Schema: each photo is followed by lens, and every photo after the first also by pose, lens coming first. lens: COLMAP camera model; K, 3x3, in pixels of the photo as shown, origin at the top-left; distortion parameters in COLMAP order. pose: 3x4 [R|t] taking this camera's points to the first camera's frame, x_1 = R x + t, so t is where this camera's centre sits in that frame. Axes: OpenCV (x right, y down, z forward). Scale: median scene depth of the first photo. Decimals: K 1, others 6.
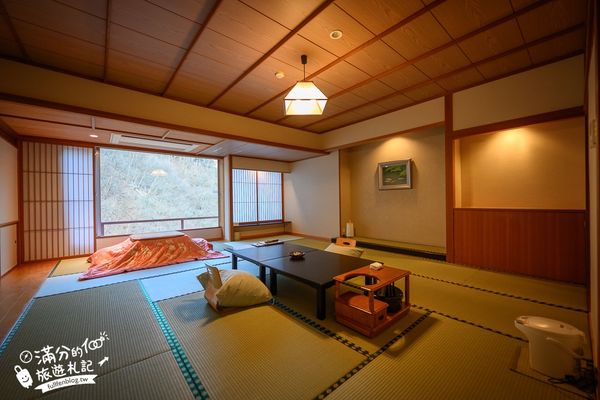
lens RADIAL K [[236.7, 0, 300.0], [0, 236.7, 200.0], [0, 0, 1]] dist [-0.001166, -0.000204]
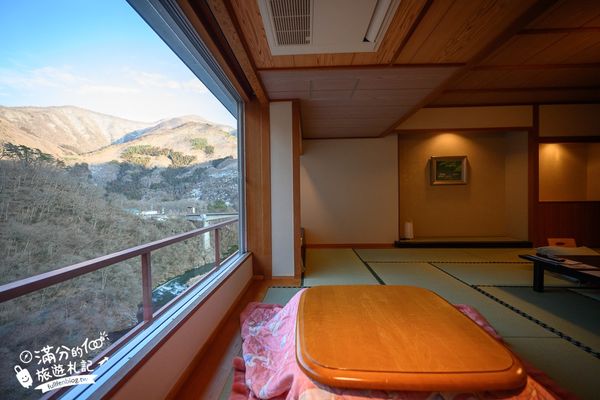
lens RADIAL K [[236.7, 0, 300.0], [0, 236.7, 200.0], [0, 0, 1]] dist [-0.001166, -0.000204]
pose [[0.680225, -0.002379, 0.732999, -0.745787], [0.000535, 0.999996, 0.002749, 0.015683], [-0.733003, -0.001478, 0.680224, 0.766361]]
